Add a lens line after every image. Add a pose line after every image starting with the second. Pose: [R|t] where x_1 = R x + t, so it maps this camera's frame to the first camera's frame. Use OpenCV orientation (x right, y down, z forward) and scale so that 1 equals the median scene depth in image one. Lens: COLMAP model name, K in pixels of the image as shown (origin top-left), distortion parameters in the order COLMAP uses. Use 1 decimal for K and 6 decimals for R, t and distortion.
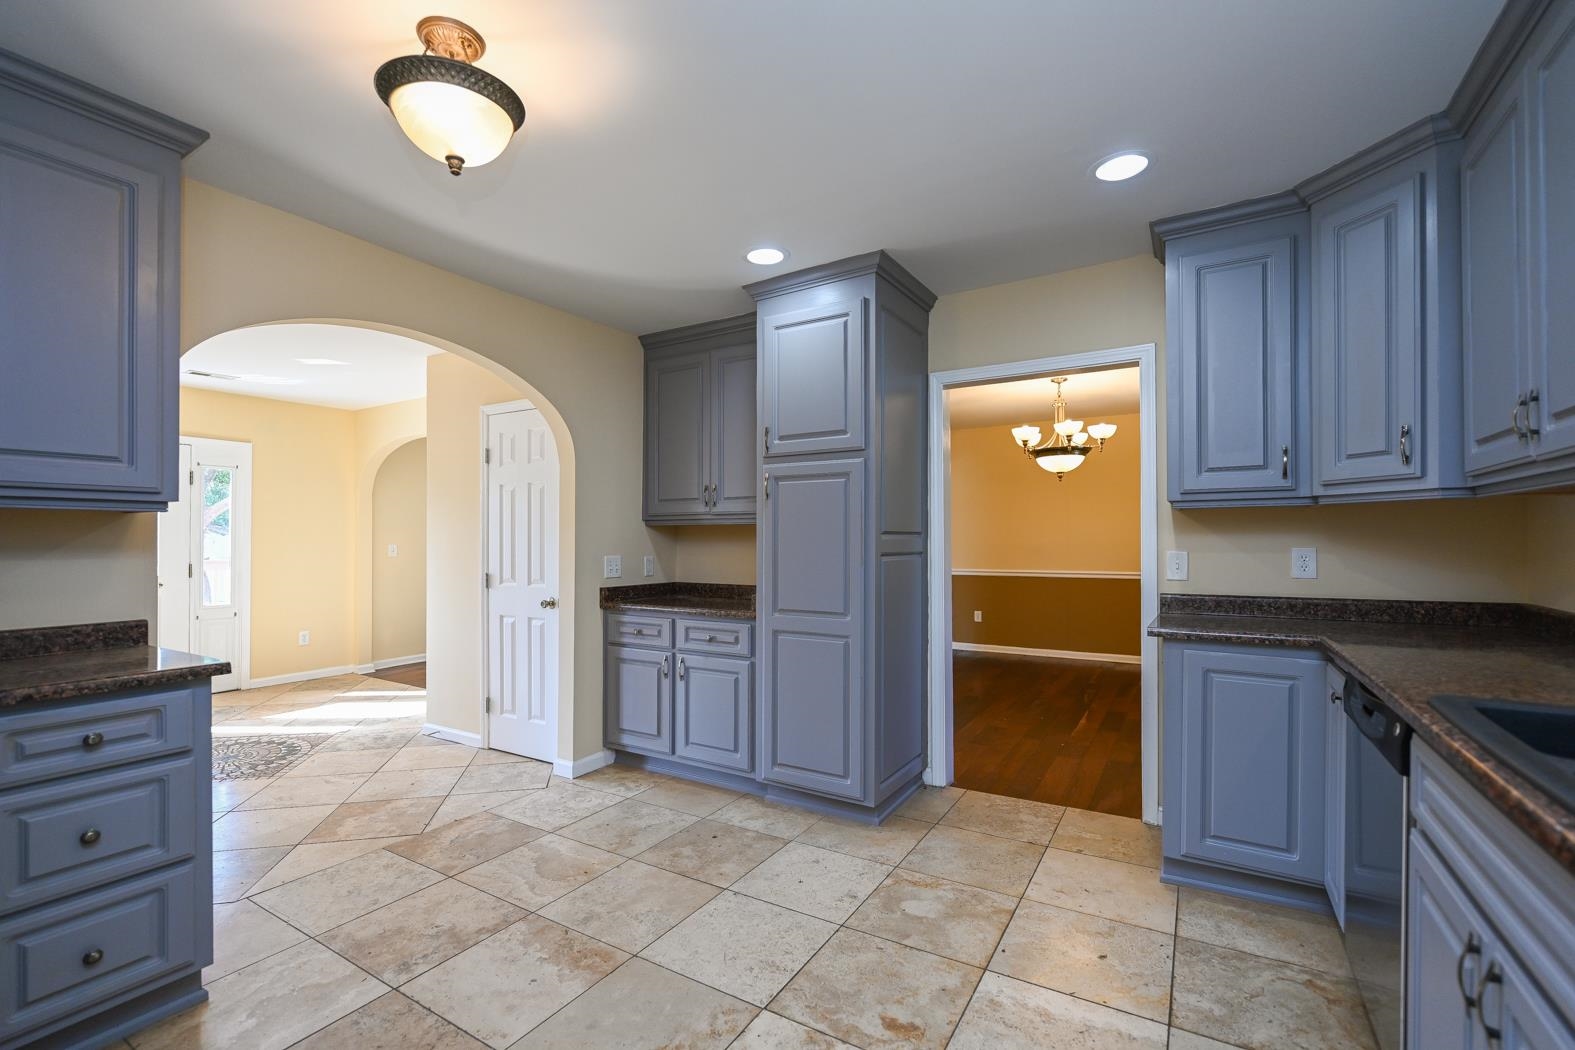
lens RADIAL K [[674.9, 0, 778.2], [0, 674.9, 538.4], [0, 0, 1]] dist [0.006922, 0.000060]
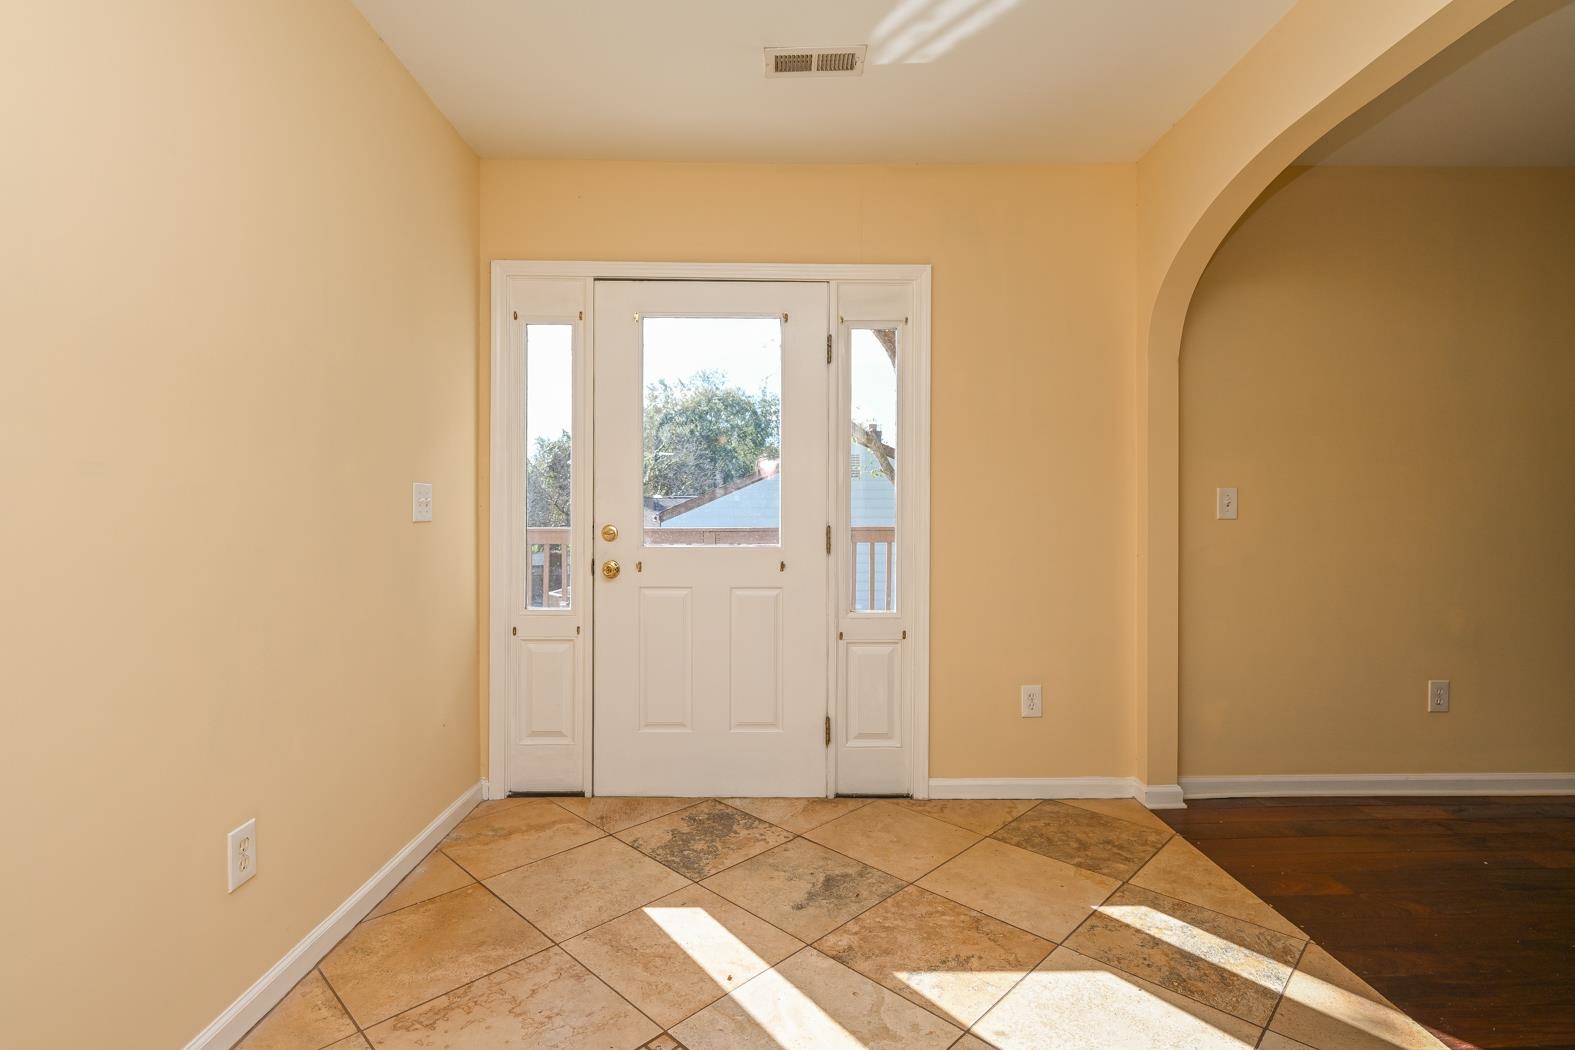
lens RADIAL K [[766.0, 0, 780.6], [0, 766.0, 498.8], [0, 0, 1]] dist [-0.000485, -0.000097]
pose [[0.543303, -0.019804, -0.839303, -0.976031], [0.002406, 0.999754, -0.022033, 0.069319], [0.839533, 0.009951, 0.543217, 1.573224]]
